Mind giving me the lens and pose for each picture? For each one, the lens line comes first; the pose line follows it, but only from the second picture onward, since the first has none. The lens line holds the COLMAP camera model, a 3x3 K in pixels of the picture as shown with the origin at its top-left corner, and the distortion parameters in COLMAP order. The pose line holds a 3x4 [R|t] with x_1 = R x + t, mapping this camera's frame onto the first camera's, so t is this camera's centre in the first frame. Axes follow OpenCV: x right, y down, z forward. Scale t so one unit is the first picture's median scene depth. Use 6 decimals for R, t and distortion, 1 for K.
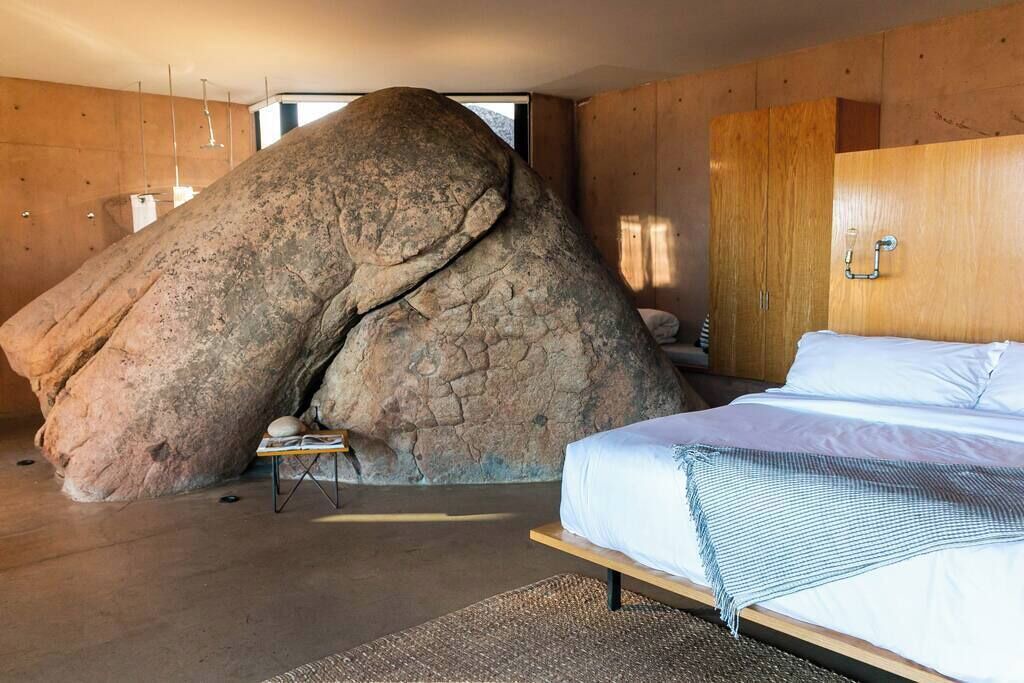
lens RADIAL K [[838.3, 0, 512.7], [0, 838.3, 347.2], [0, 0, 1]] dist [0.050174, -0.001822]
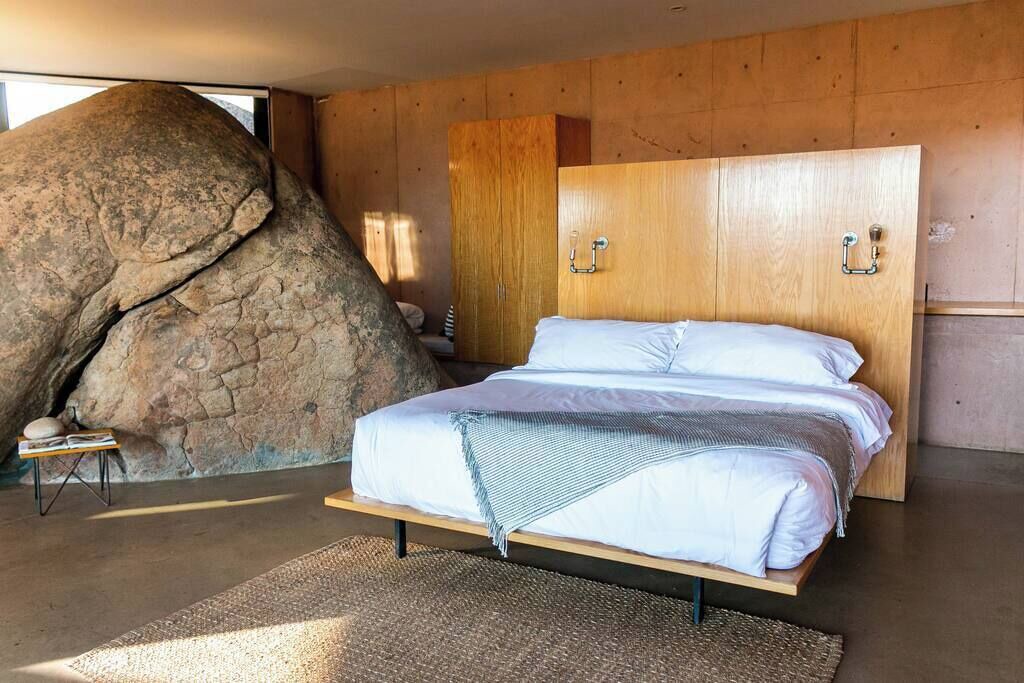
lens RADIAL K [[867.4, 0, 512.7], [0, 867.4, 342.0], [0, 0, 1]] dist [0.141036, 0.000537]
pose [[0.949983, -0.034855, 0.310351, -0.070802], [0.035079, 0.999373, 0.004862, 0.008280], [-0.310326, 0.006268, 0.950609, -0.147118]]
